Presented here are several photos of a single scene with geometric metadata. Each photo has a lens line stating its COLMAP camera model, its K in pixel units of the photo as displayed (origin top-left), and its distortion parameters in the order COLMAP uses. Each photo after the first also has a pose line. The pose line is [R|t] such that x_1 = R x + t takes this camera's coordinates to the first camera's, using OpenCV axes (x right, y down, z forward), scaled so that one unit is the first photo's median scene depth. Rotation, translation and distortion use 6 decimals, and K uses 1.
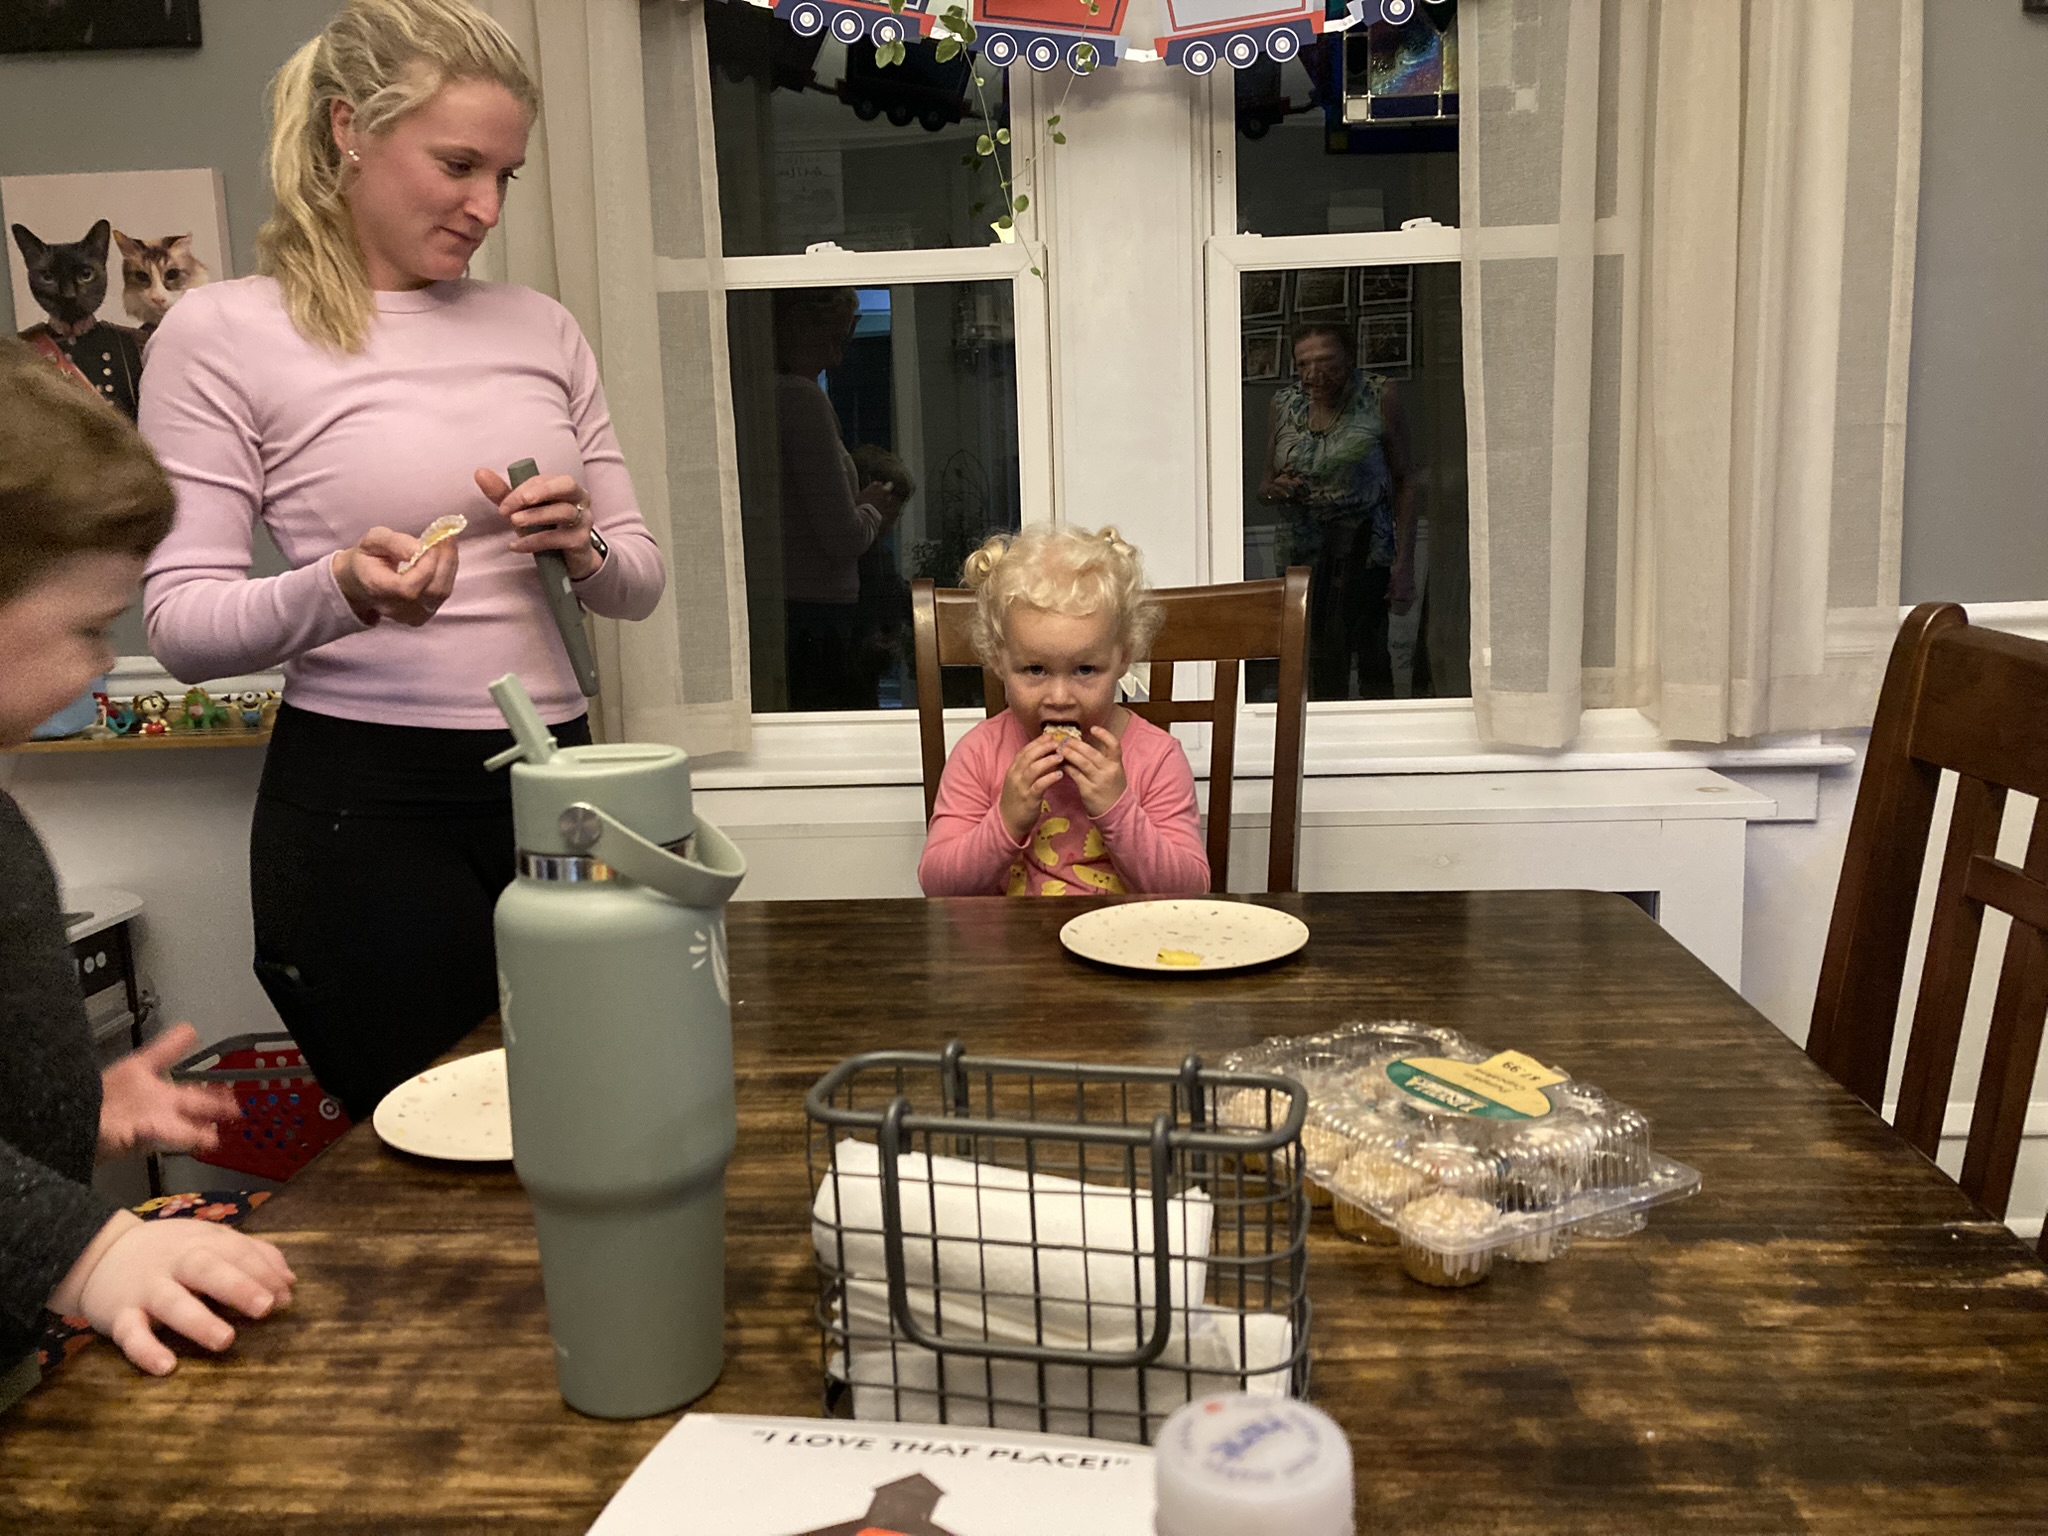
lens RADIAL K [[1675.2, 0, 1014.1], [0, 1675.2, 758.0], [0, 0, 1]] dist [0.025418, -0.000043]
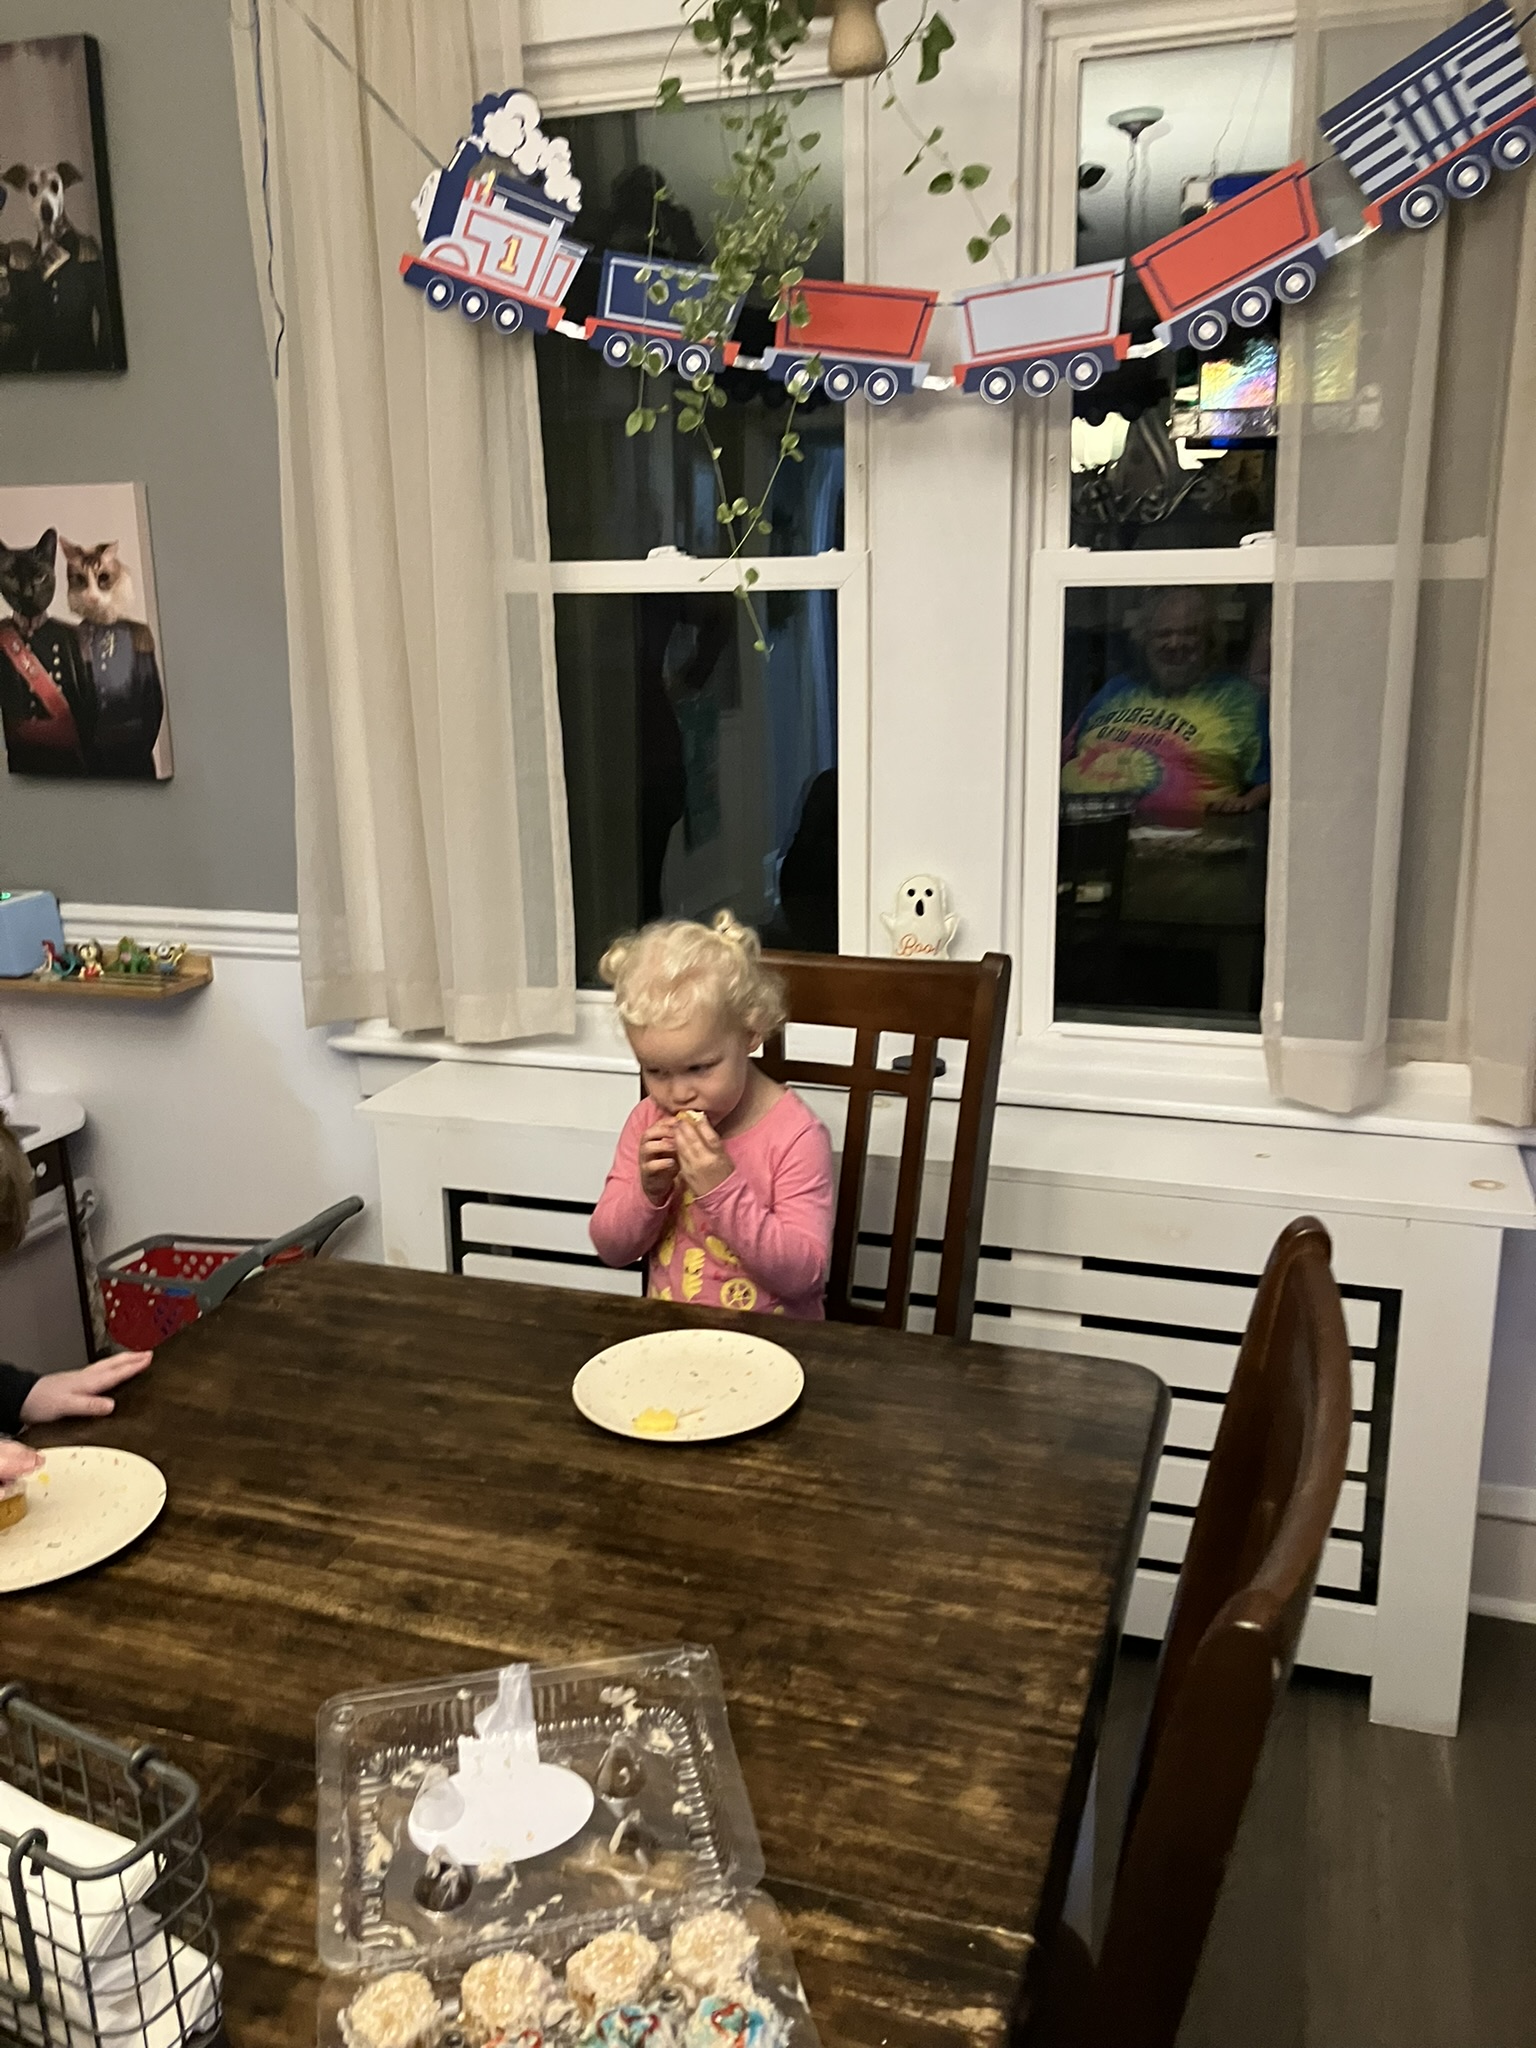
lens RADIAL K [[1679.3, 0, 742.1], [0, 1679.3, 1021.0], [0, 0, 1]] dist [0.006348, -0.006187]
pose [[0.966324, 0.078284, -0.245130, 0.211586], [-0.053749, 0.992994, 0.105235, -0.132987], [0.251651, -0.088516, 0.963762, -0.000768]]
